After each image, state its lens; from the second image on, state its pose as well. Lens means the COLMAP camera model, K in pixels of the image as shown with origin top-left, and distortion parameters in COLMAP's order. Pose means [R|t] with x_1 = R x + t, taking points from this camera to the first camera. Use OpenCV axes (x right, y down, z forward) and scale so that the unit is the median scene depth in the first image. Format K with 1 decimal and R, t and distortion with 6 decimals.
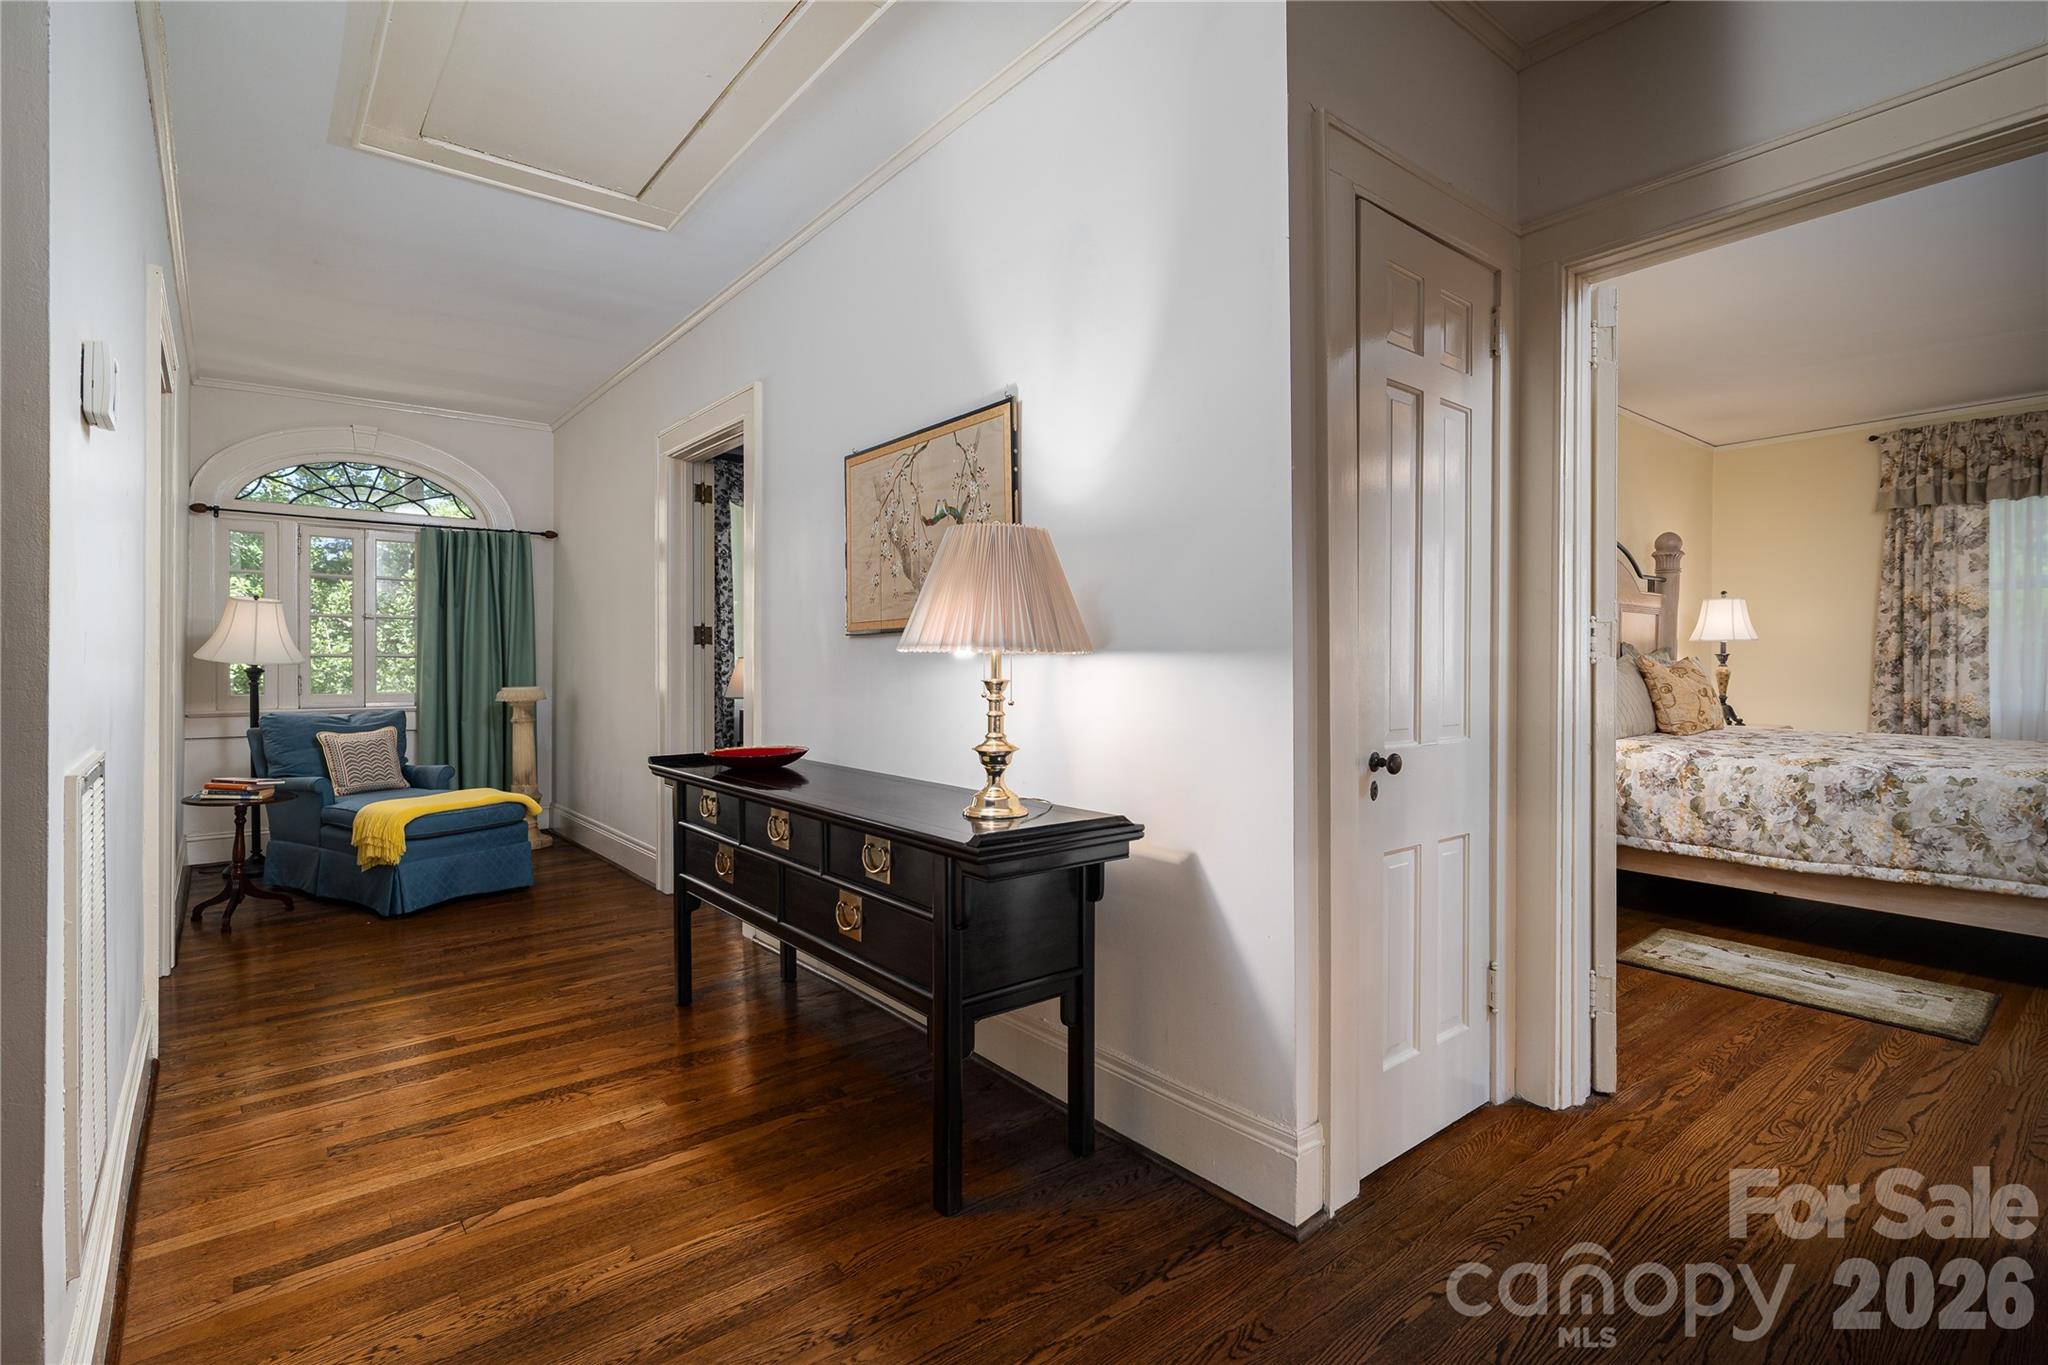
lens RADIAL K [[938.3, 0, 1011.0], [0, 938.3, 671.8], [0, 0, 1]] dist [-0.000224, 0.000000]
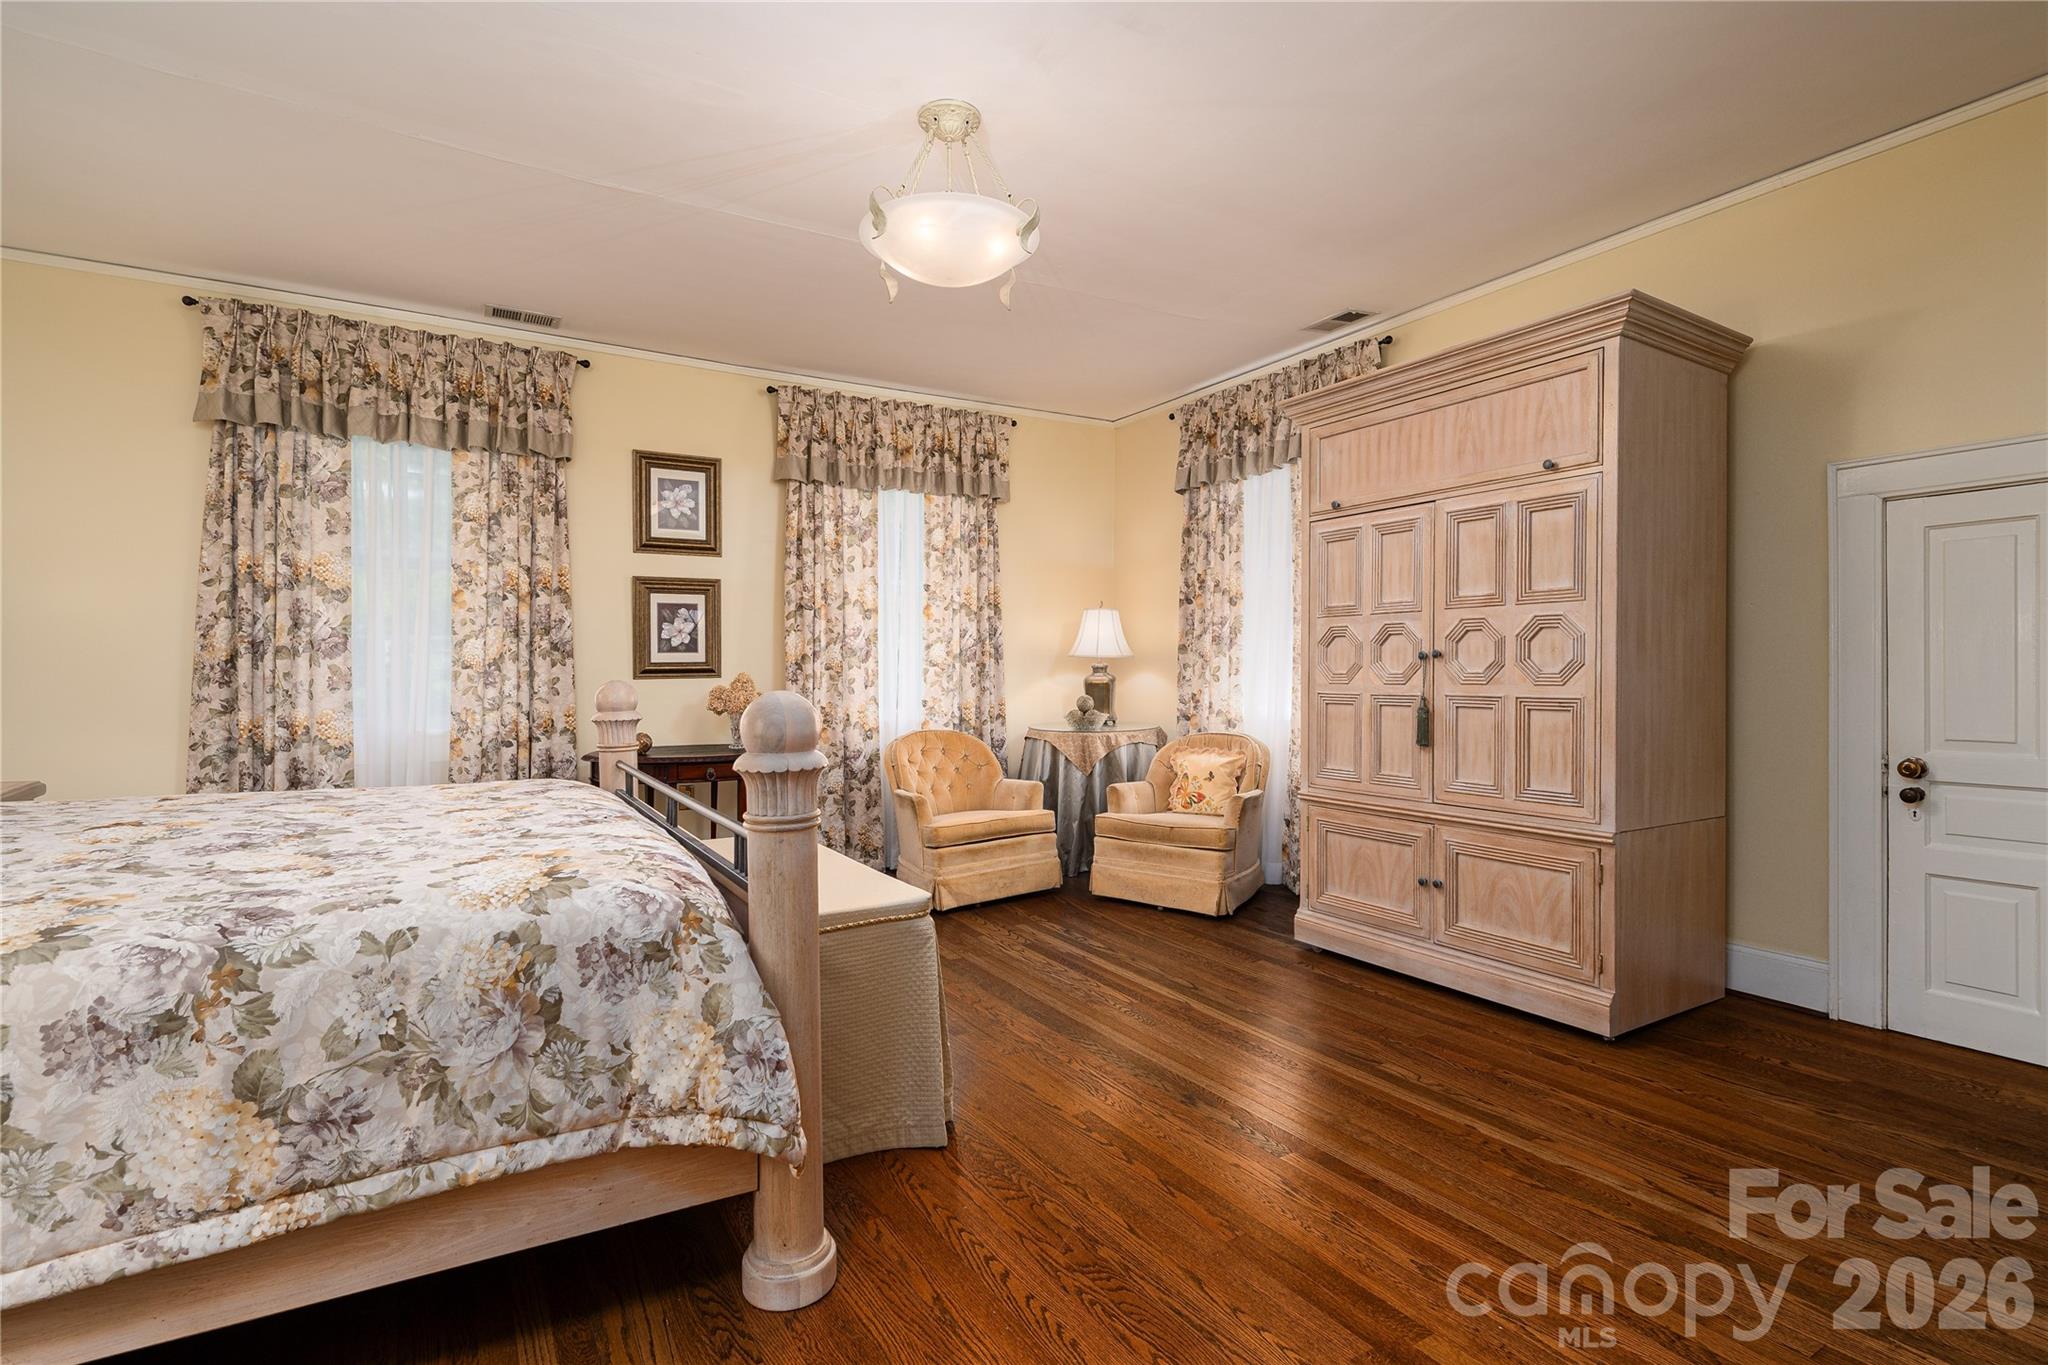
lens RADIAL K [[938.3, 0, 1012.8], [0, 938.3, 676.2], [0, 0, 1]] dist [-0.000224, 0.000000]
pose [[0.111534, -0.002391, 0.993758, 0.390399], [0.004096, 0.999990, 0.001946, -0.001560], [-0.993752, 0.003854, 0.111542, 0.420292]]
